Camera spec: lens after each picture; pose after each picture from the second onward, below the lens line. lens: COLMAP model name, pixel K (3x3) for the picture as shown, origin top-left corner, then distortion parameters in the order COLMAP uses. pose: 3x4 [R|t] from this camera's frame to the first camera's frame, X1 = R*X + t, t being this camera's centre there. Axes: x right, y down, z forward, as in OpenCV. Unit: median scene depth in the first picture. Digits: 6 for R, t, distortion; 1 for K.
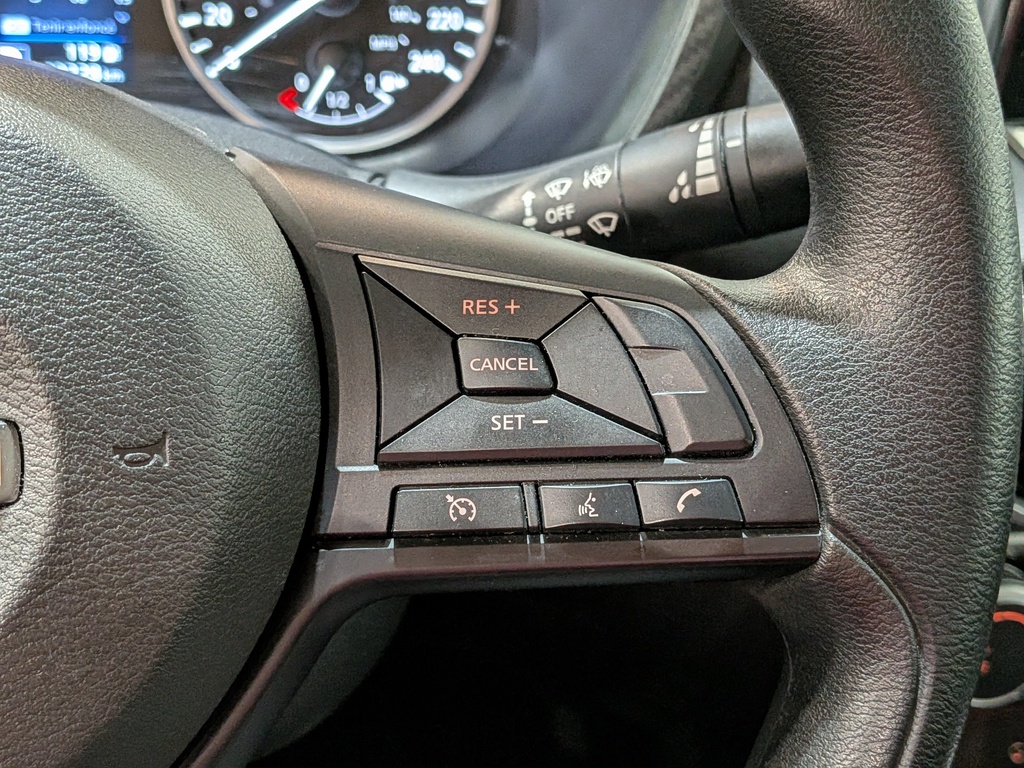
lens RADIAL K [[1513.6, 0, 512.0], [0, 1513.6, 384.0], [0, 0, 1]] dist [0.035573, 0.015051]
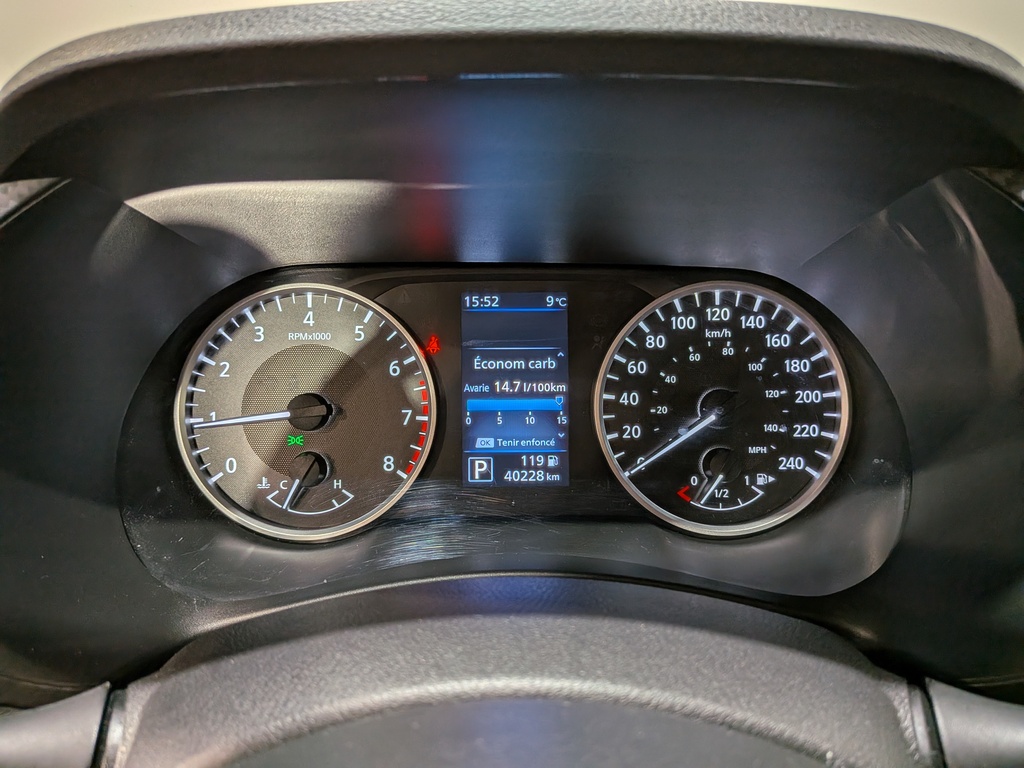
lens RADIAL K [[735.0, 0, 509.0], [0, 735.0, 384.1], [0, 0, 1]] dist [0.078567, -0.142928]
pose [[0.984121, -0.006877, -0.177366, -0.322898], [-0.018865, 0.989537, -0.143042, -0.332225], [0.176494, 0.144116, 0.973694, 0.612721]]
